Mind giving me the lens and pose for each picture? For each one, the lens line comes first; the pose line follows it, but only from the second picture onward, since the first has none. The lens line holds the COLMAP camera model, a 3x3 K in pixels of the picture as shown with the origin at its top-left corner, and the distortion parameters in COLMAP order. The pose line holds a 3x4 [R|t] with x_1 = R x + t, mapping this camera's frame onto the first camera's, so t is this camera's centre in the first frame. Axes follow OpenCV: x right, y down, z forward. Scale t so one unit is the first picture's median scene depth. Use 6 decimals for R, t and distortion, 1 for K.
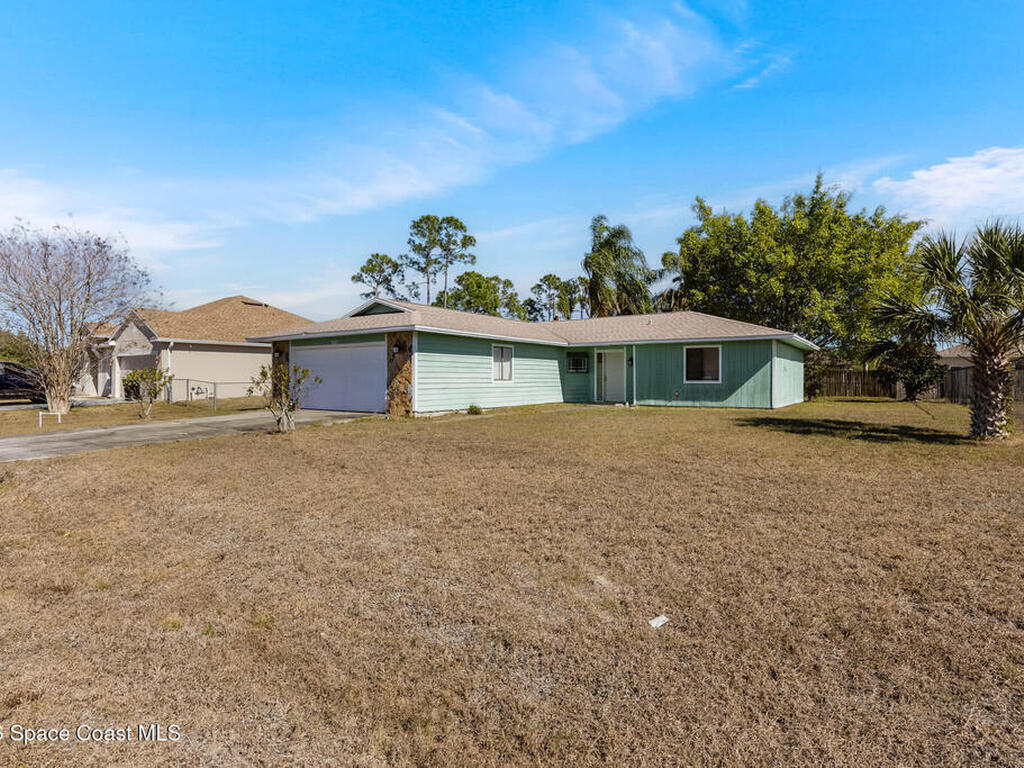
lens RADIAL K [[543.2, 0, 512.0], [0, 543.2, 384.0], [0, 0, 1]] dist [-0.011525, -0.001119]
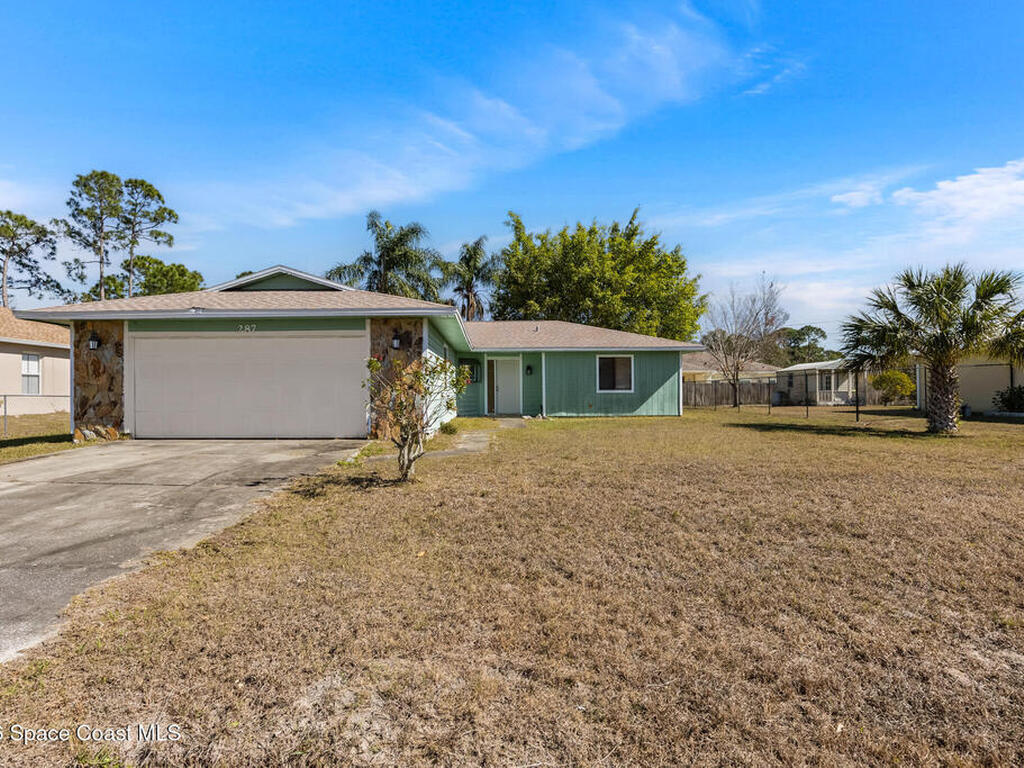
lens RADIAL K [[543.2, 0, 512.0], [0, 543.2, 384.0], [0, 0, 1]] dist [-0.011525, -0.001119]
pose [[0.825162, 0.004467, 0.564878, -0.313088], [0.009614, 0.999713, -0.021949, 0.002381], [-0.564814, 0.023542, 0.824882, 0.239497]]
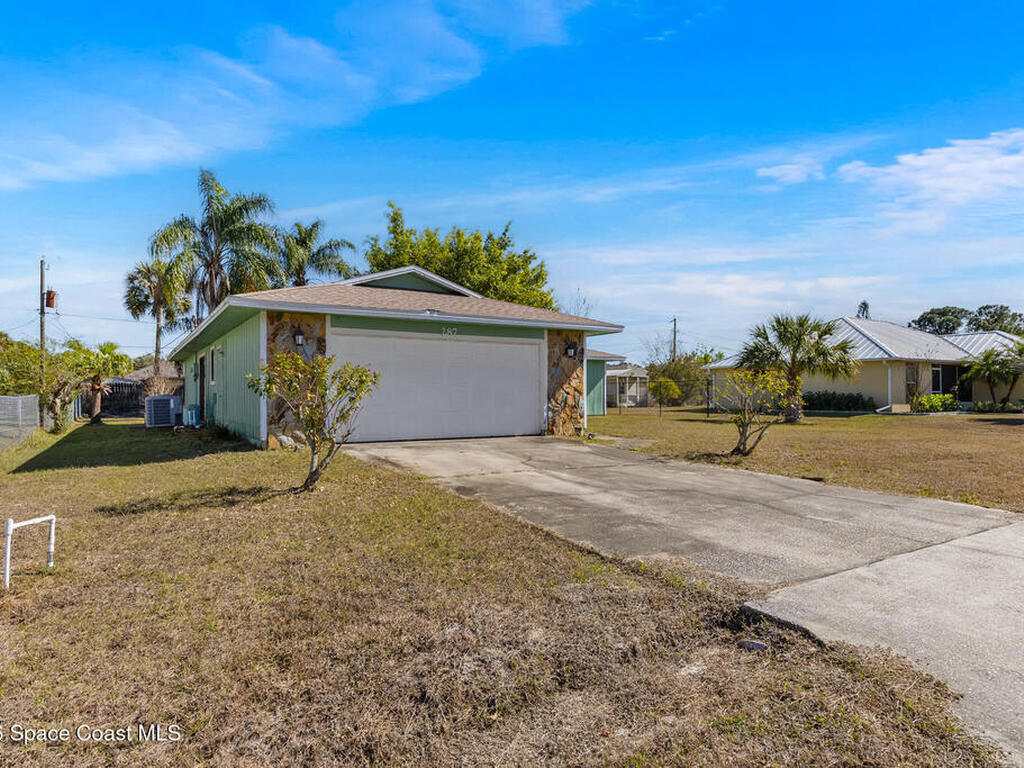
lens RADIAL K [[623.3, 0, 512.0], [0, 623.3, 384.0], [0, 0, 1]] dist [-0.002709, -0.000310]
pose [[0.389980, 0.015009, 0.920701, -0.712264], [0.008639, 0.999764, -0.019957, 0.000219], [-0.920783, 0.015737, 0.389758, 0.477944]]
